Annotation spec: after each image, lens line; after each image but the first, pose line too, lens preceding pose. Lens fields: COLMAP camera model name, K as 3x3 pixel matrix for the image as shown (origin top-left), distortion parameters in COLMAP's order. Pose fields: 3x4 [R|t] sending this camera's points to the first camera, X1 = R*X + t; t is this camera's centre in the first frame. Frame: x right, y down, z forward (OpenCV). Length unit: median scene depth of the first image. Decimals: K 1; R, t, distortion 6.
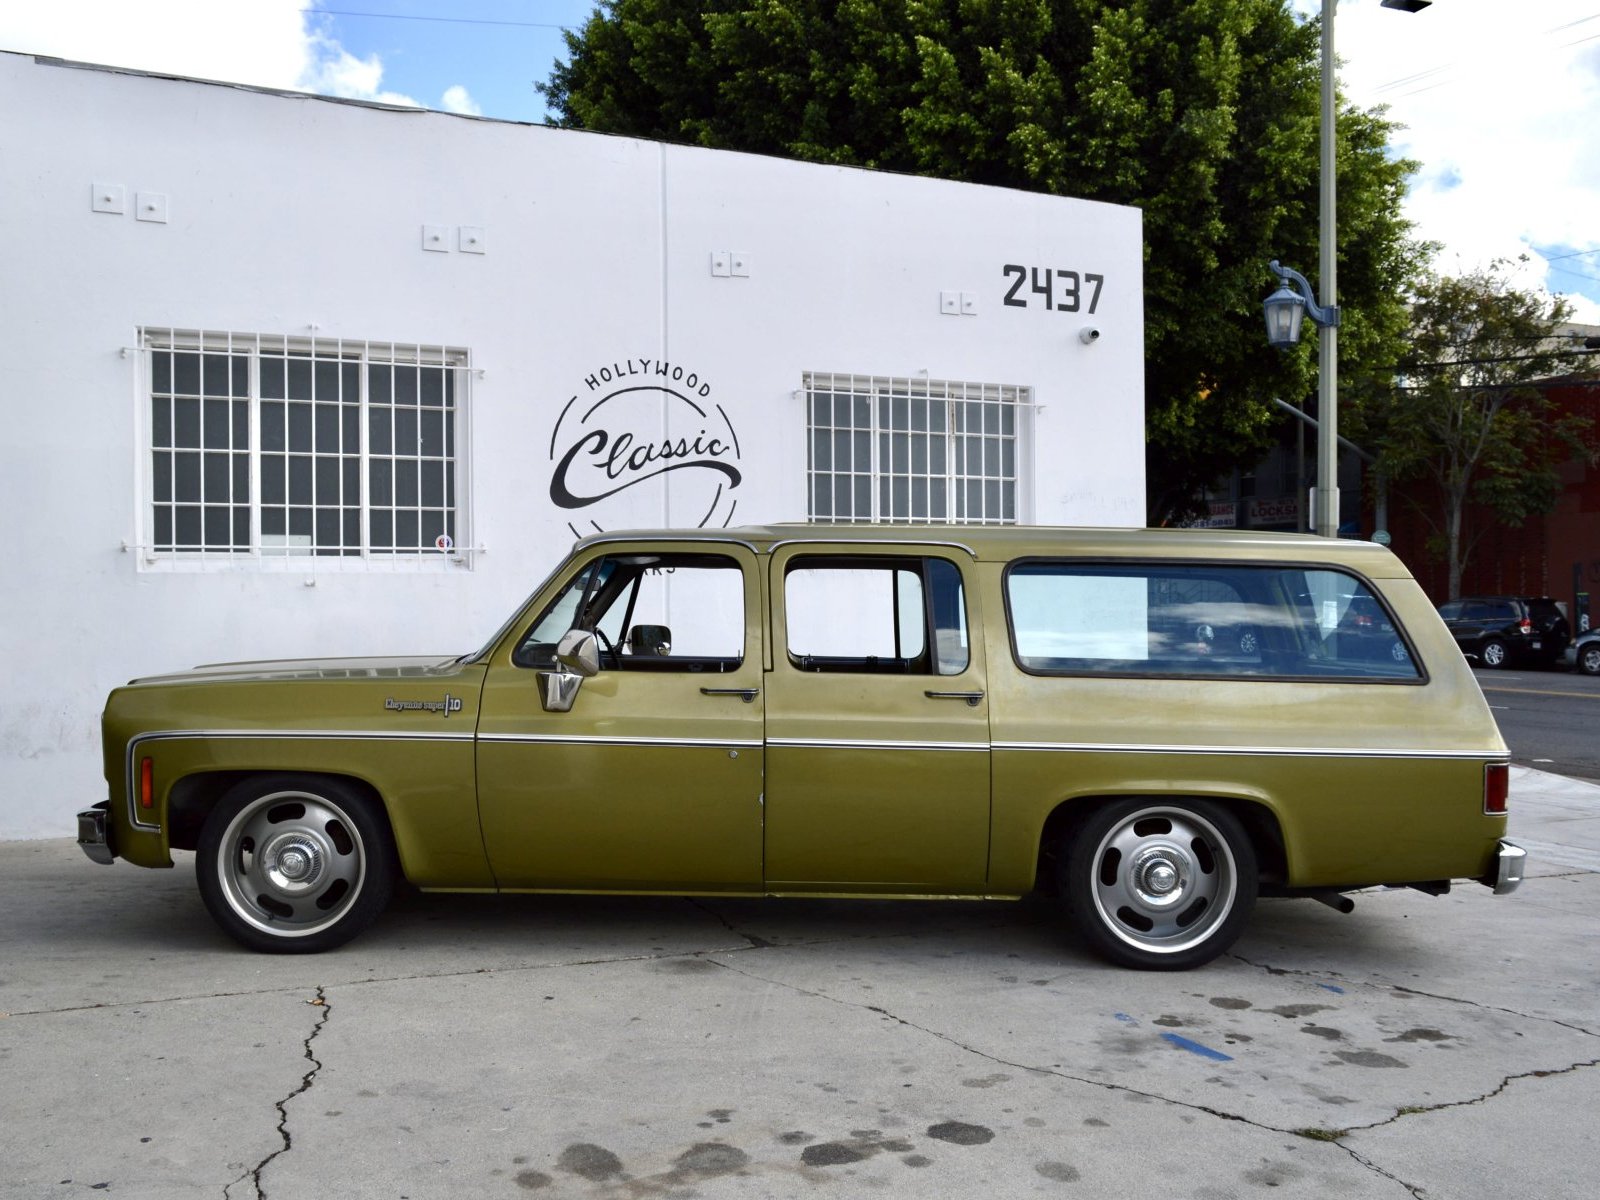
lens RADIAL K [[1414.4, 0, 783.7], [0, 1414.4, 599.0], [0, 0, 1]] dist [-0.021899, 0.014945]
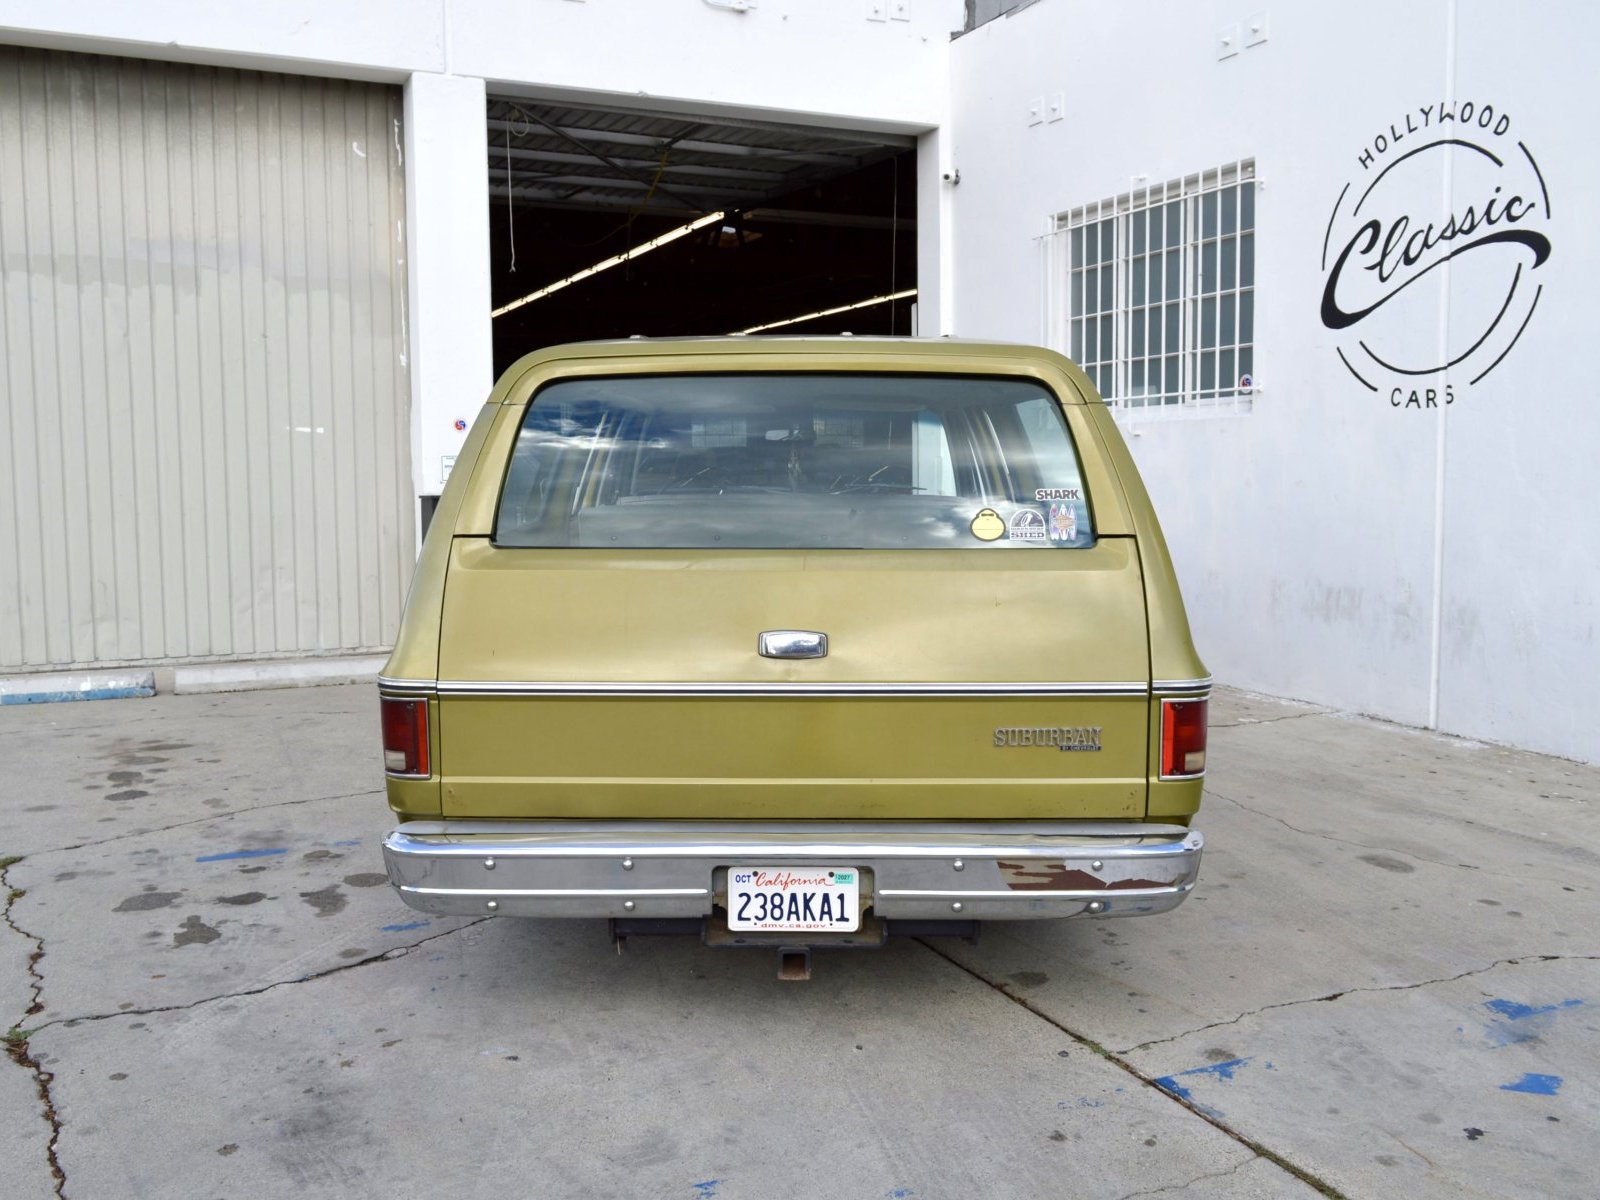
lens RADIAL K [[1443.2, 0, 782.8], [0, 1443.2, 598.5], [0, 0, 1]] dist [-0.019234, 0.009762]
pose [[-0.004428, 0.090772, -0.995862, 0.662152], [0.012681, 0.995797, 0.090709, 0.009685], [0.999910, -0.012227, -0.005561, 0.680285]]
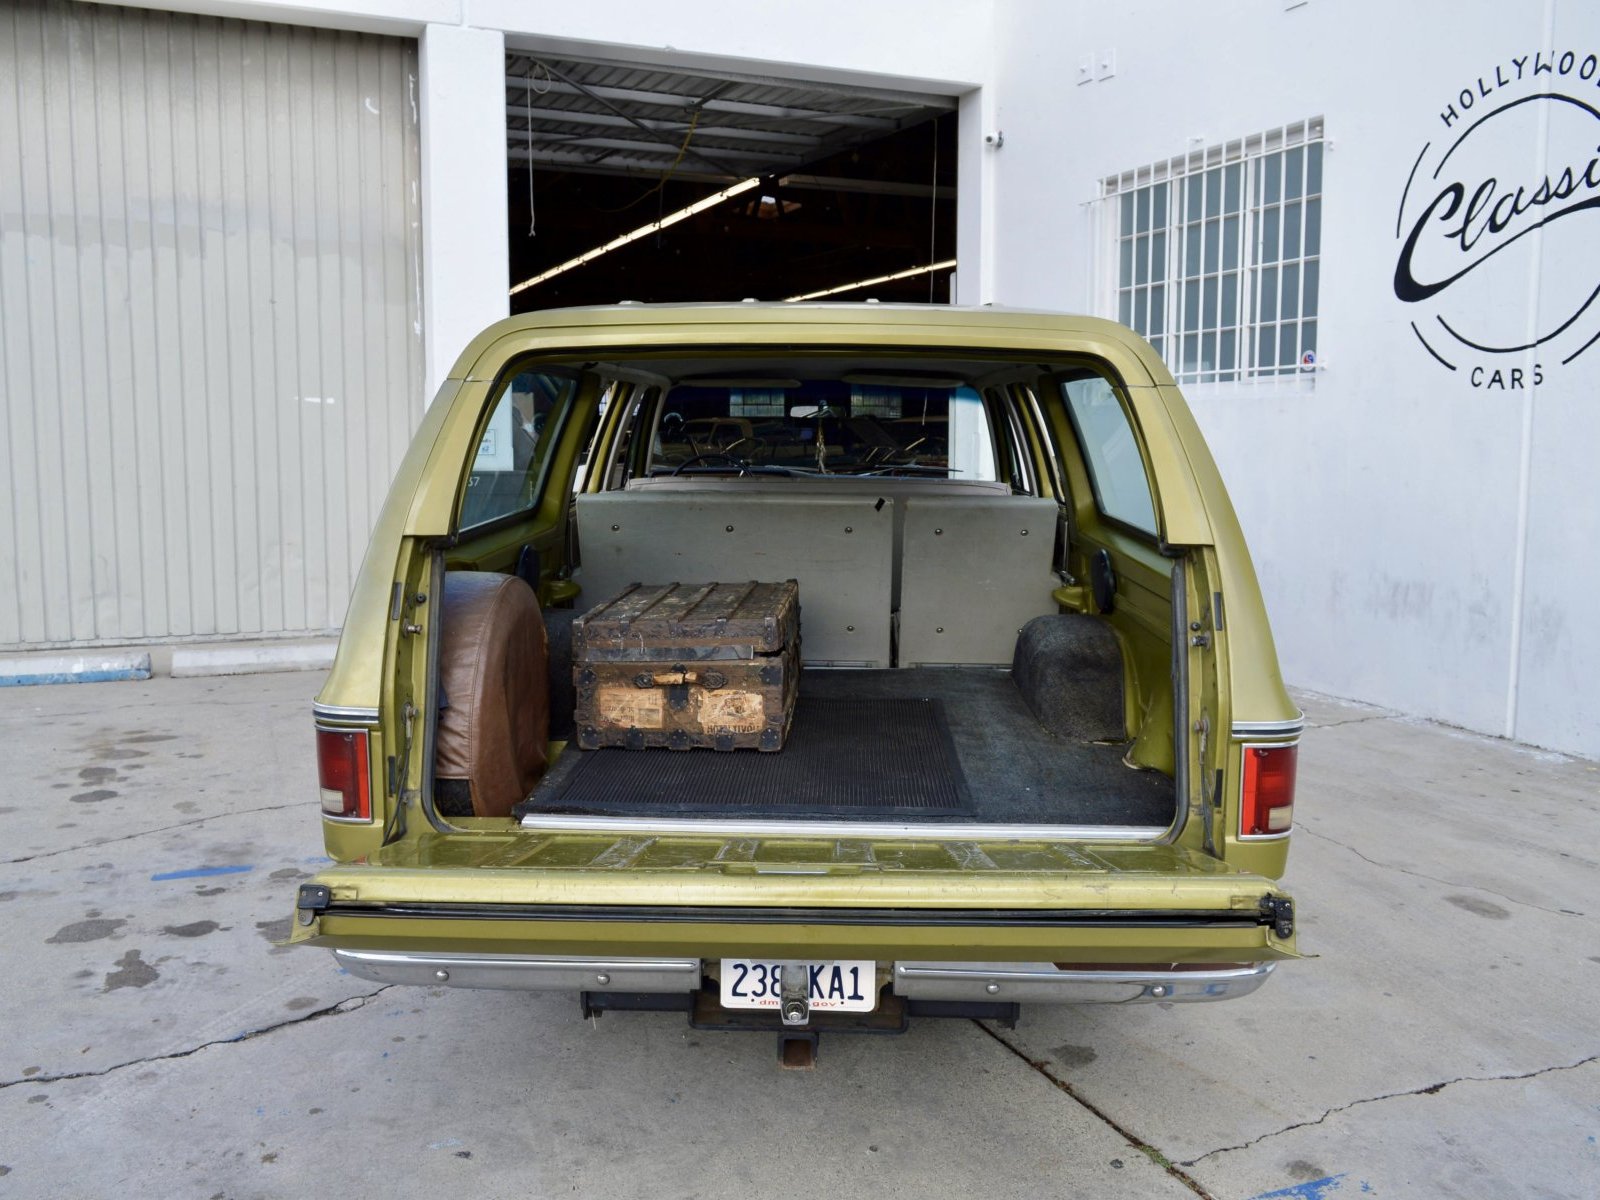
lens RADIAL K [[1414.4, 0, 783.7], [0, 1414.4, 599.0], [0, 0, 1]] dist [-0.021899, 0.014945]
pose [[-0.031215, 0.114065, -0.992983, 0.595358], [0.003034, 0.993473, 0.114026, 0.004936], [0.999508, 0.000546, -0.031357, 0.686465]]
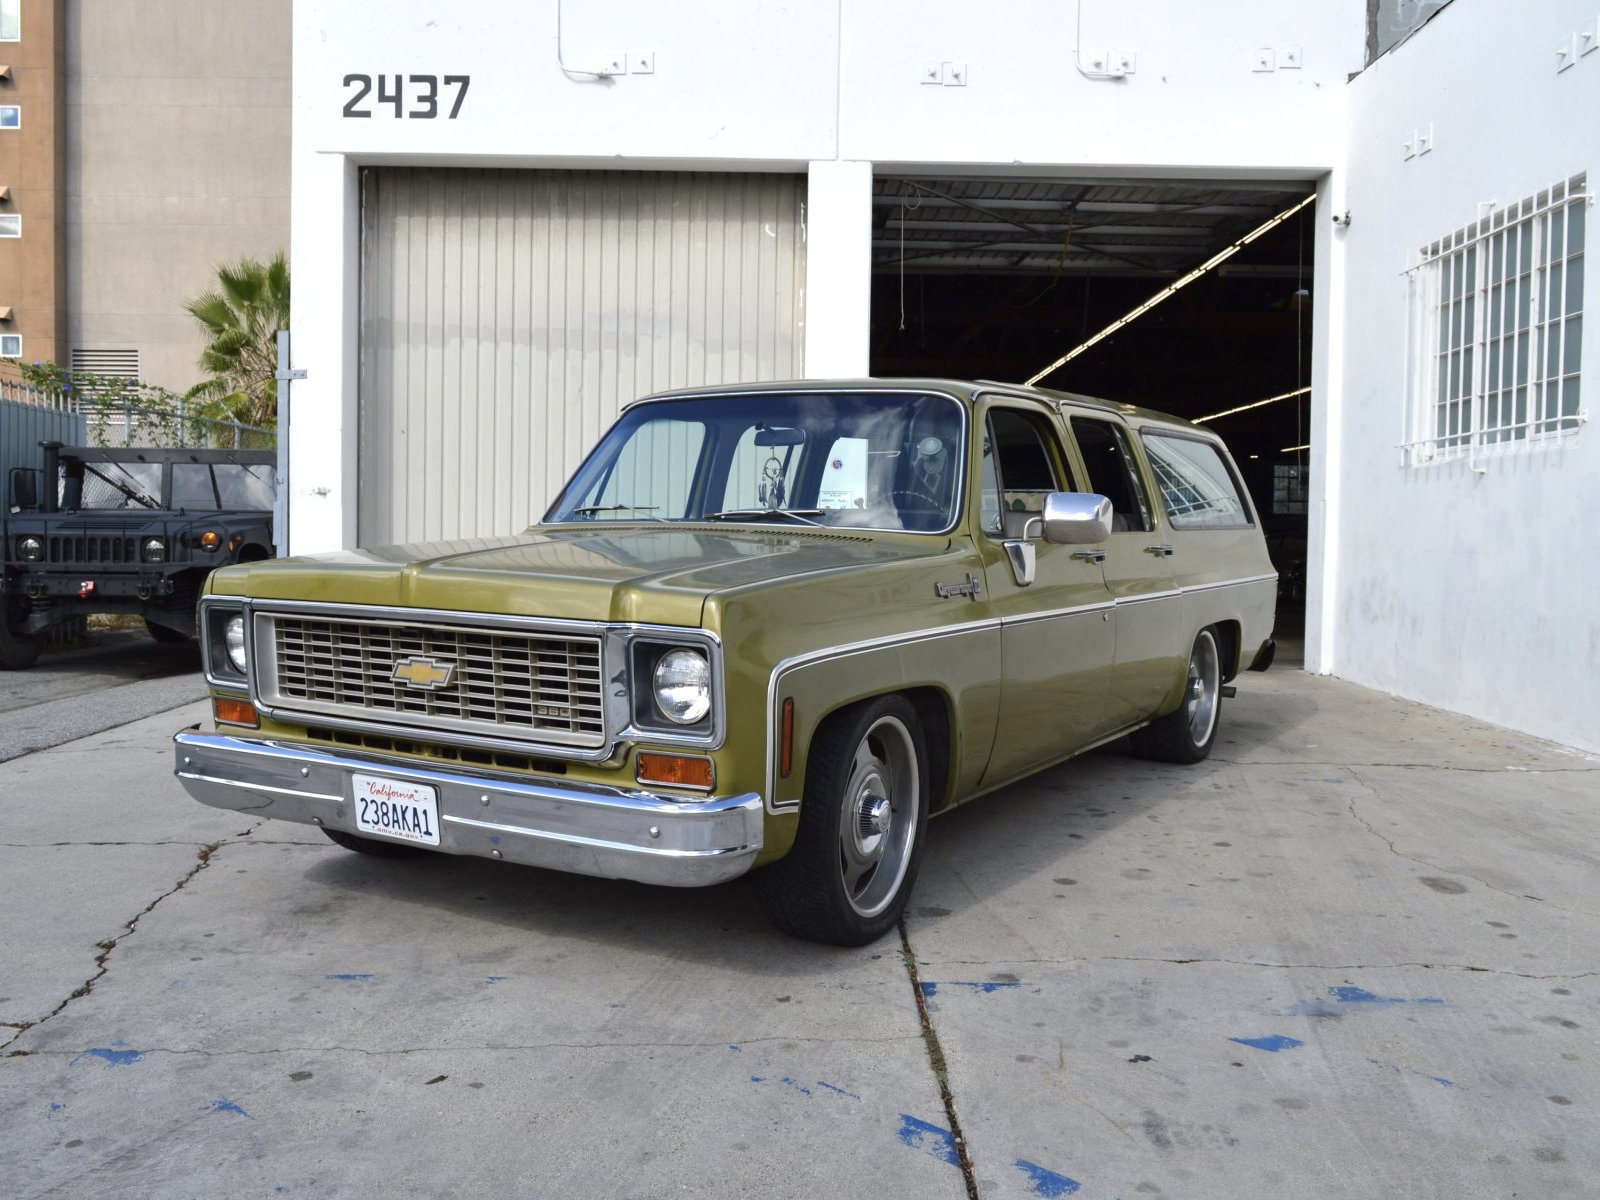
lens RADIAL K [[1414.4, 0, 783.7], [0, 1414.4, 599.0], [0, 0, 1]] dist [-0.021899, 0.014945]
pose [[-0.425595, 0.034036, -0.904273, 0.686777], [-0.009714, 0.999063, 0.042175, 0.037723], [0.904862, 0.026733, -0.424866, 0.893387]]
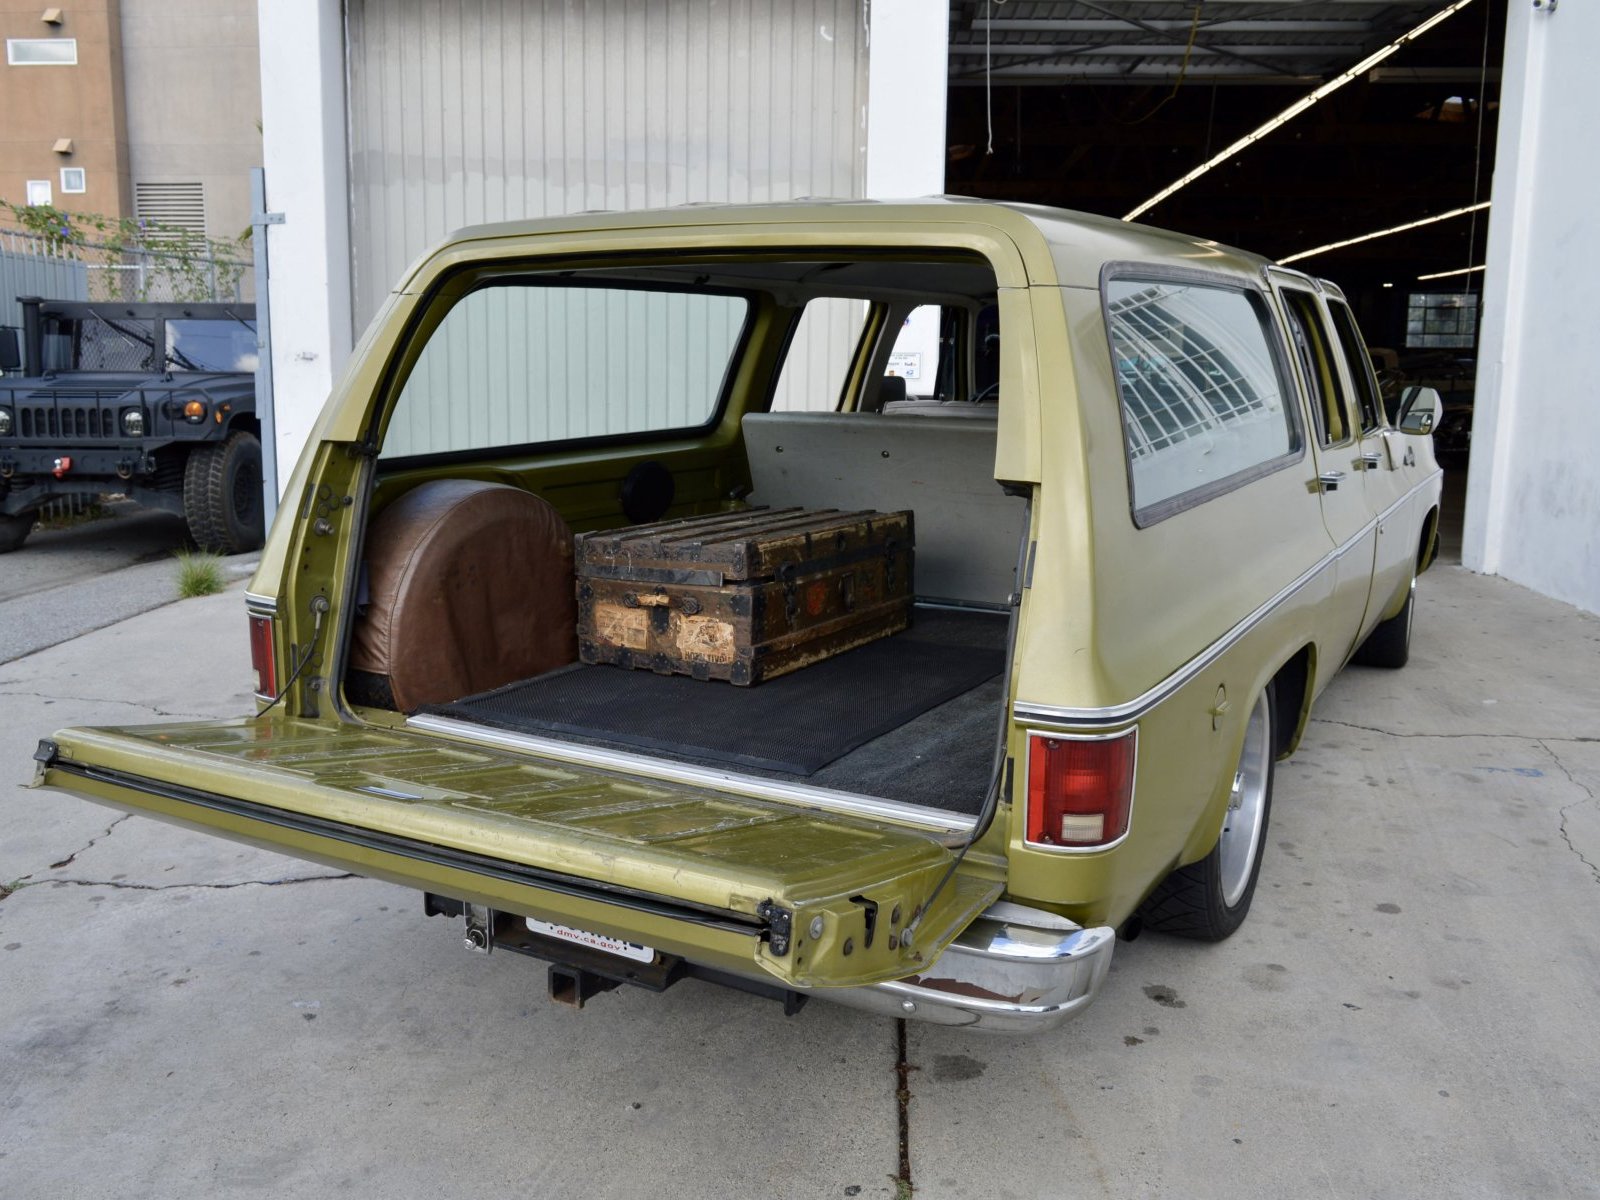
lens RADIAL K [[1414.4, 0, 783.7], [0, 1414.4, 599.0], [0, 0, 1]] dist [-0.021899, 0.014945]
pose [[-0.489868, 0.138513, -0.860723, 0.525084], [-0.005705, 0.986767, 0.162044, 0.008681], [0.871778, 0.084291, -0.482595, 0.852169]]
